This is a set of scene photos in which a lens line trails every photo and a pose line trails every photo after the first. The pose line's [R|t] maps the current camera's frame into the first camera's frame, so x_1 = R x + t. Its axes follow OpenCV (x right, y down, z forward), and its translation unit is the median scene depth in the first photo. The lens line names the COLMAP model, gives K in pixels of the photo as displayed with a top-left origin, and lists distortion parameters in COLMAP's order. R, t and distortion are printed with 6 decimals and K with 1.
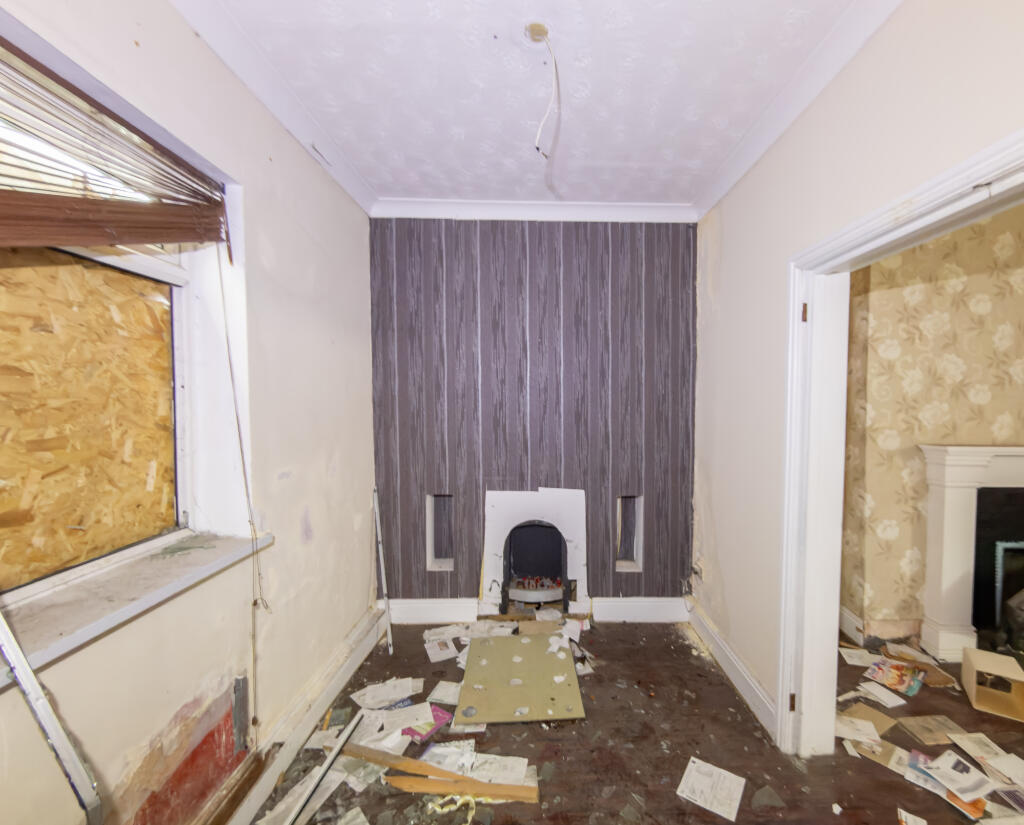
lens RADIAL K [[453.0, 0, 512.0], [0, 453.0, 412.5], [0, 0, 1]] dist [0.000380, -0.000407]
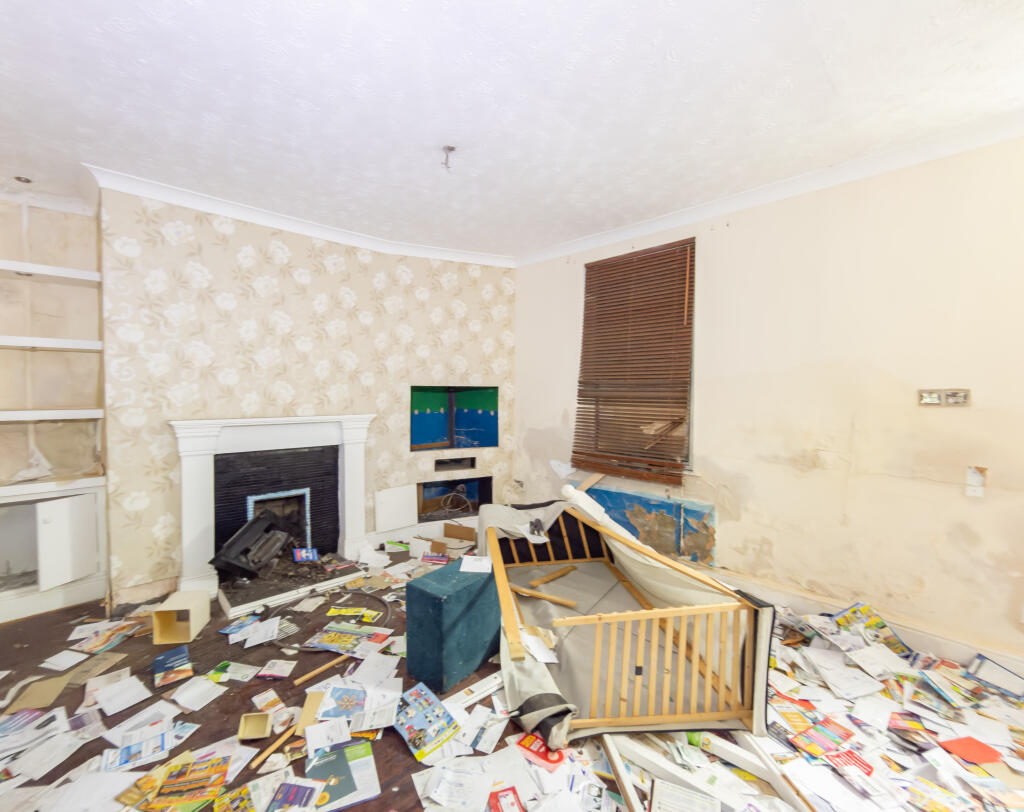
lens RADIAL K [[446.0, 0, 475.0], [0, 446.0, 408.3], [0, 0, 1]] dist [0.000122, 0.000228]
pose [[0.757784, -0.026209, 0.651979, 0.755665], [0.019722, 0.999656, 0.017262, 0.036632], [-0.652208, -0.000222, 0.758040, -0.322951]]
